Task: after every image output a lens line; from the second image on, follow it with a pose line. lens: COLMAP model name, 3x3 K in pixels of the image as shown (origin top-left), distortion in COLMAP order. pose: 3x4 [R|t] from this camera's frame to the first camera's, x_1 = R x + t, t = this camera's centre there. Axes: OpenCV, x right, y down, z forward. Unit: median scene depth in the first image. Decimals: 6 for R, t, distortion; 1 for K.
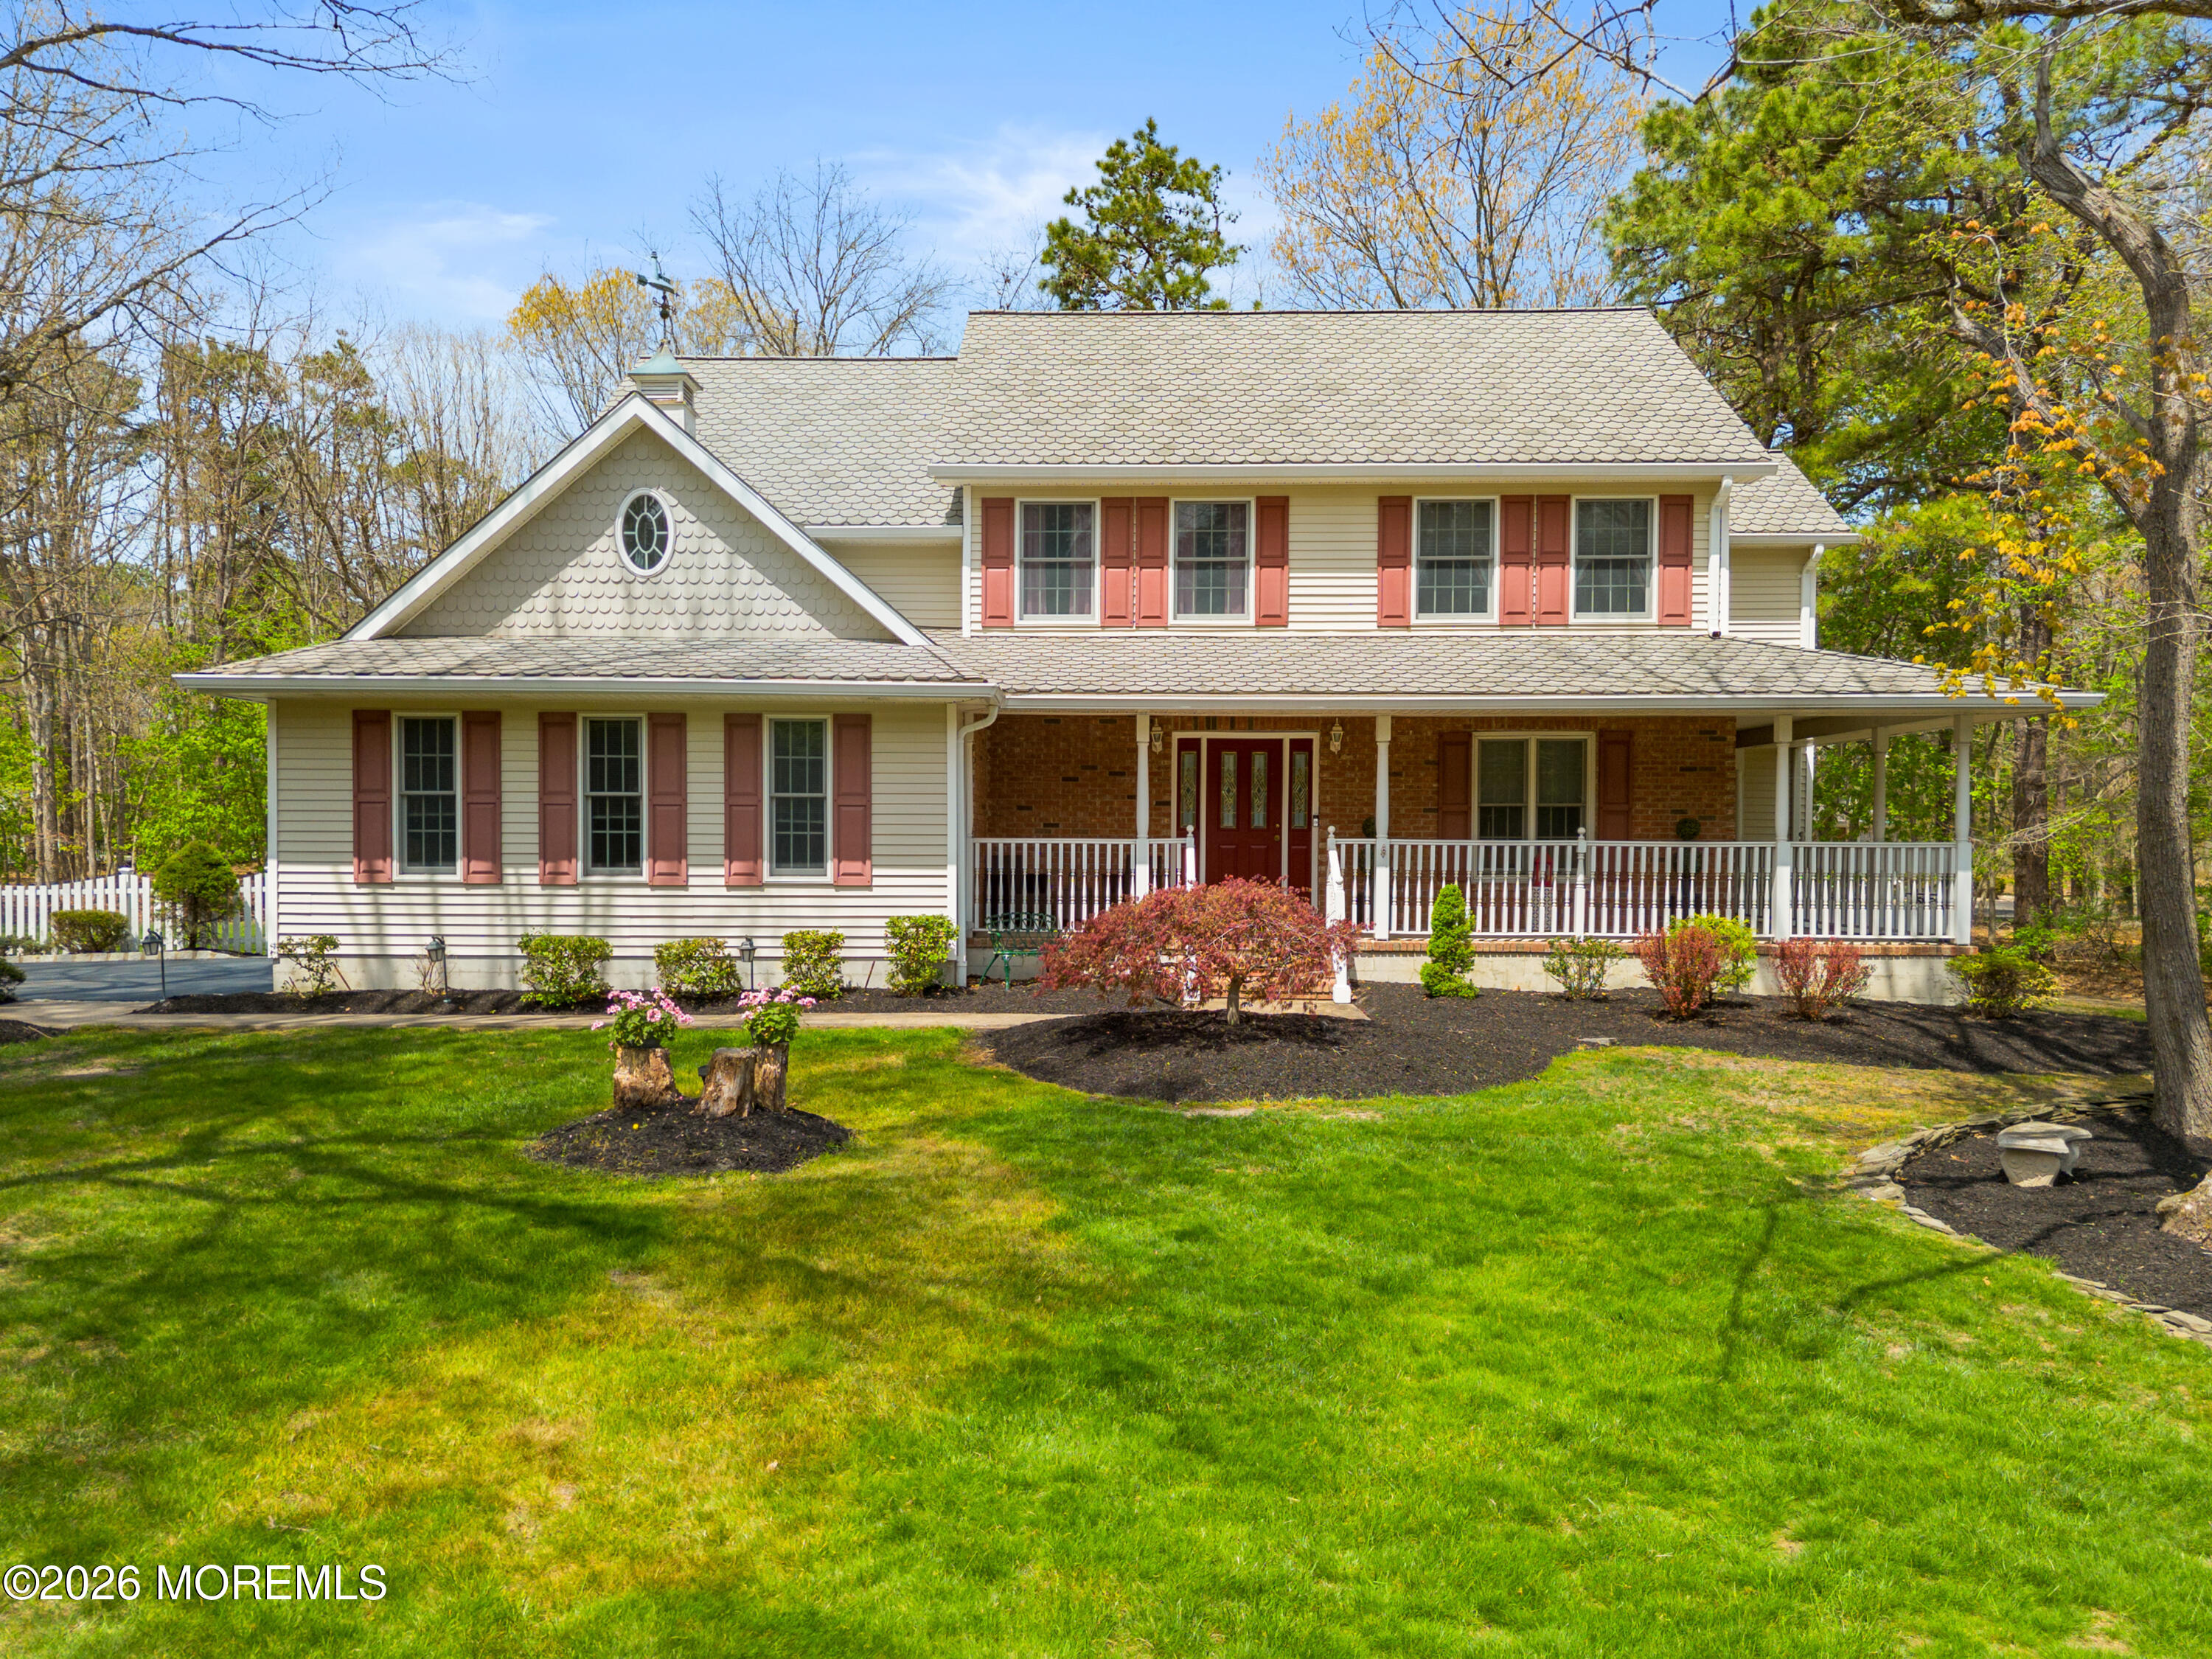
lens RADIAL K [[1769.7, 0, 1047.5], [0, 1769.7, 828.2], [0, 0, 1]] dist [0.103612, 0.000194]
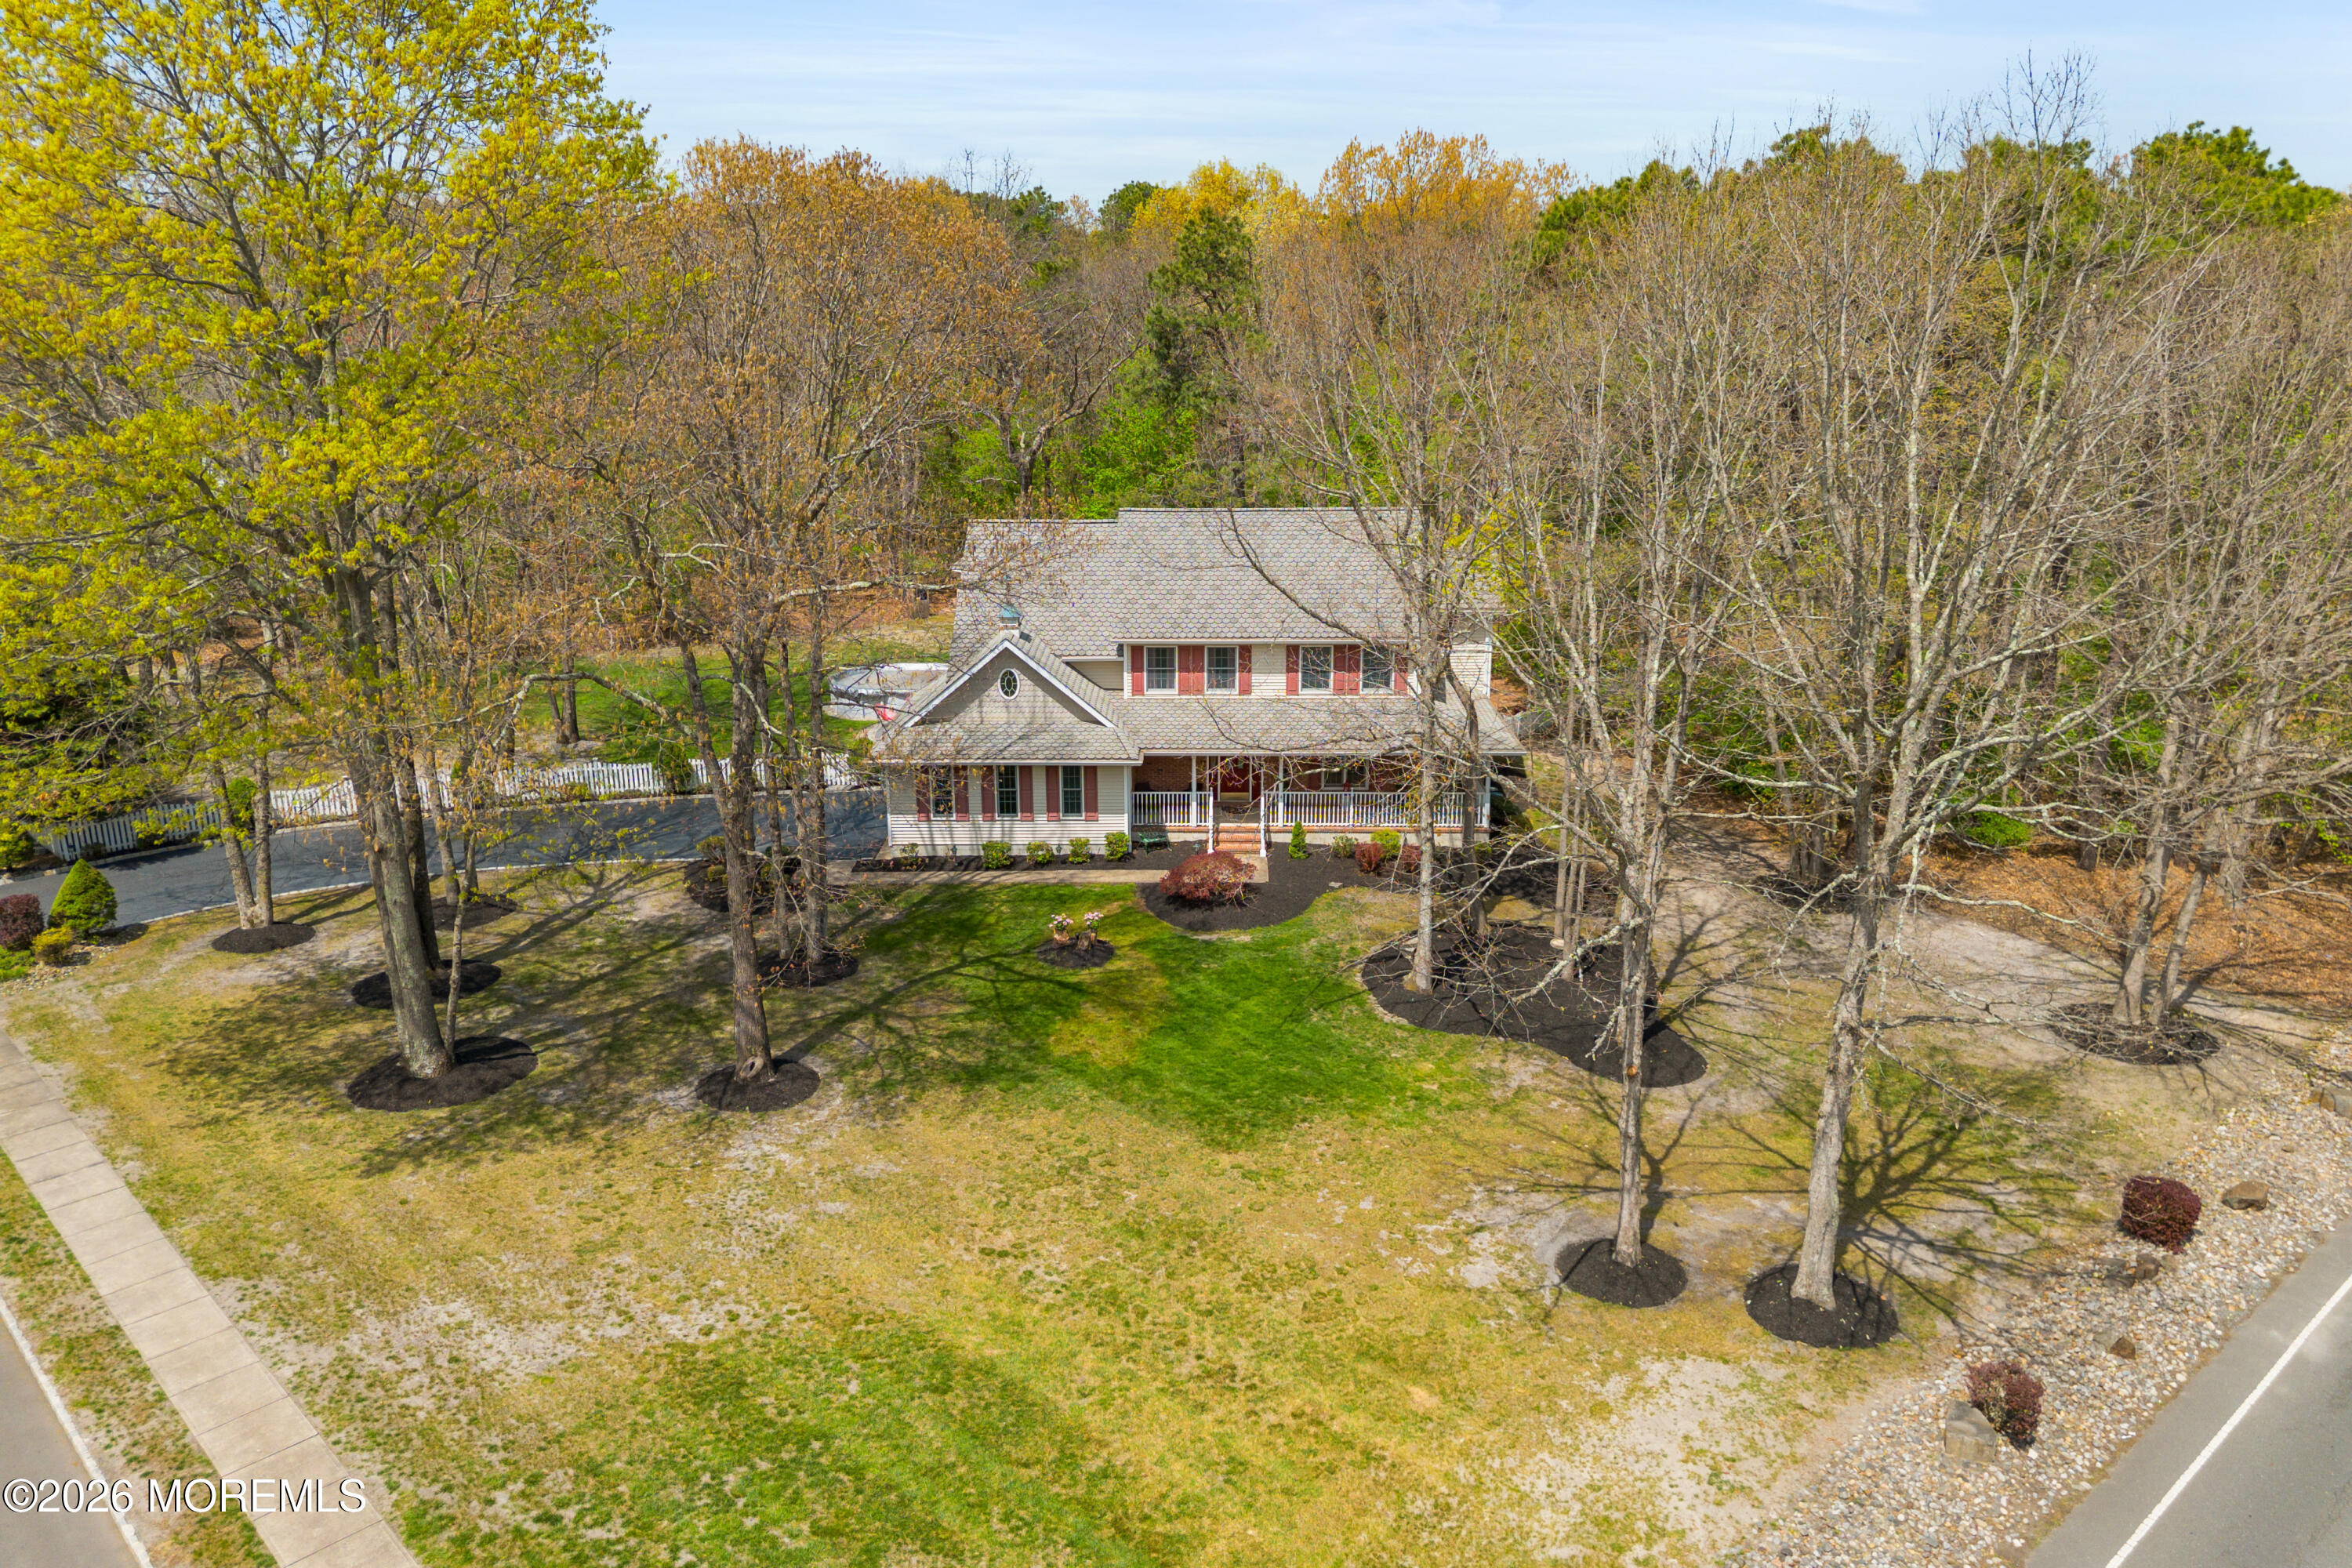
lens RADIAL K [[1701.1, 0, 1185.9], [0, 1701.1, 777.2], [0, 0, 1]] dist [0.000993, -0.000162]
pose [[0.999582, -0.016309, 0.023879, -0.022110], [0.008986, 0.960085, 0.279565, -0.777321], [-0.027485, -0.279233, 0.959830, -1.571076]]
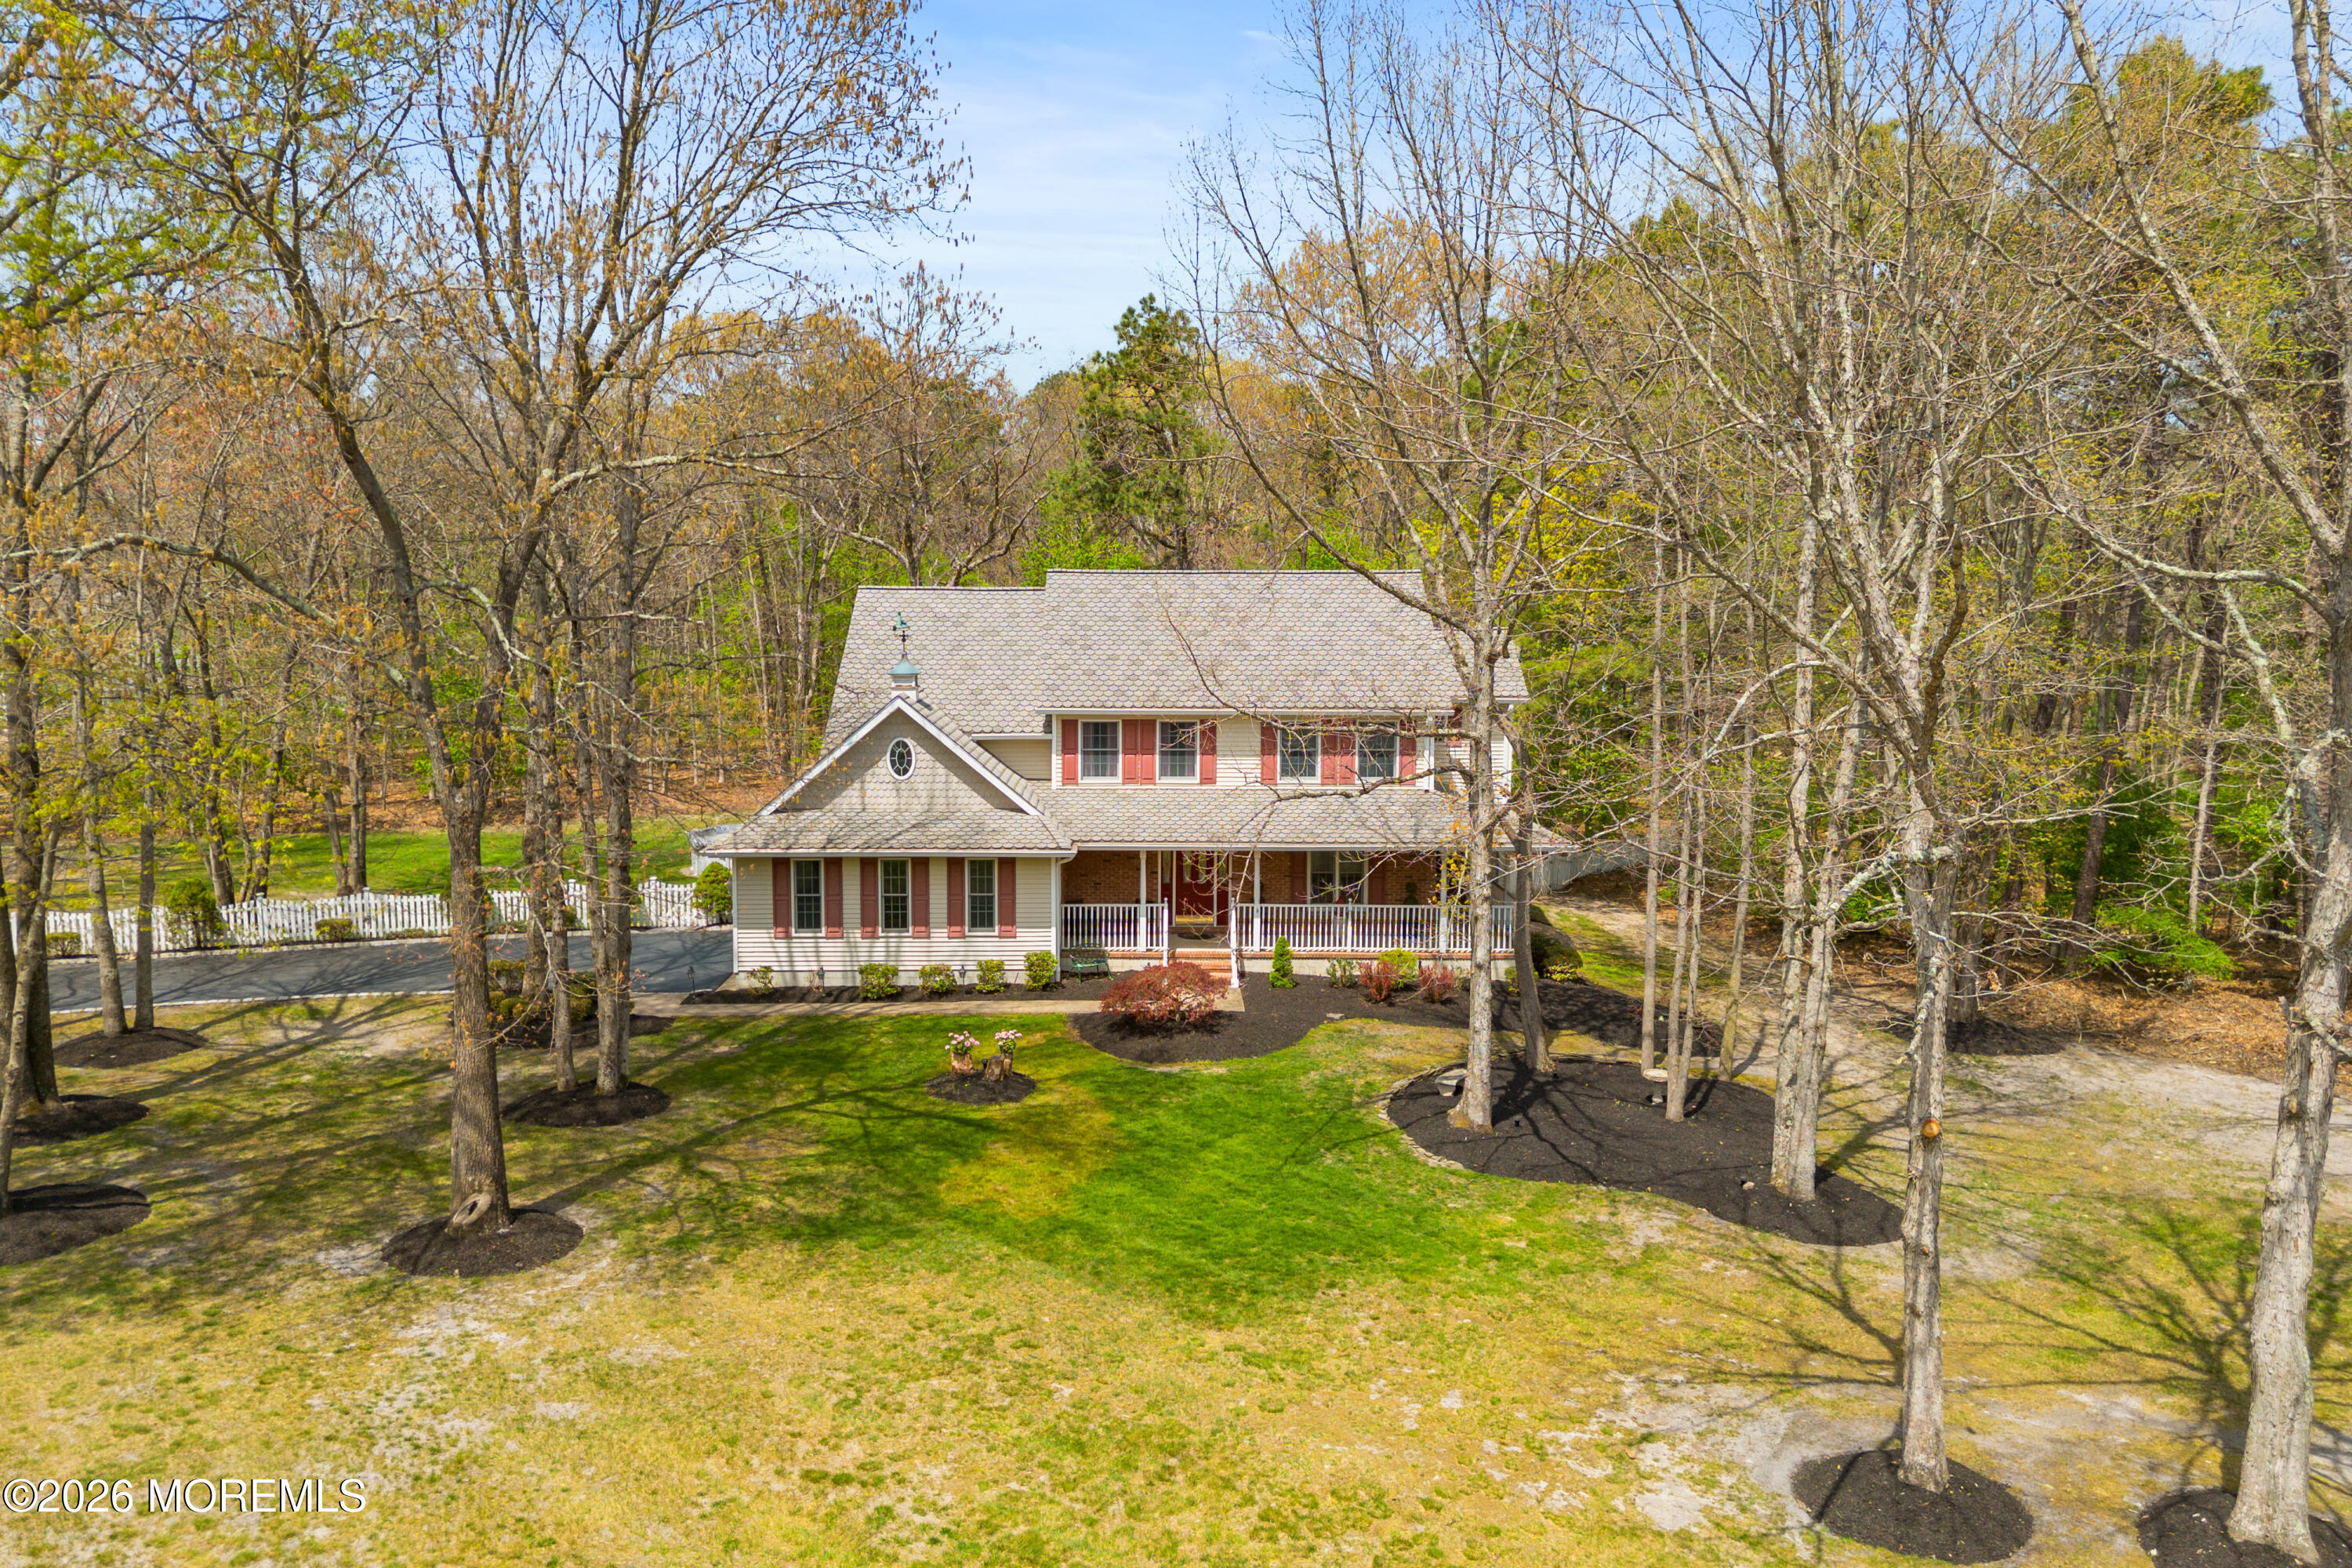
lens RADIAL K [[1751.7, 0, 1163.8], [0, 1751.7, 791.9], [0, 0, 1]] dist [0.006013, -0.000742]
pose [[0.998285, -0.007218, 0.058098, -0.041779], [0.000279, 0.992946, 0.118569, -0.381728], [-0.058544, -0.118349, 0.991245, -1.060606]]
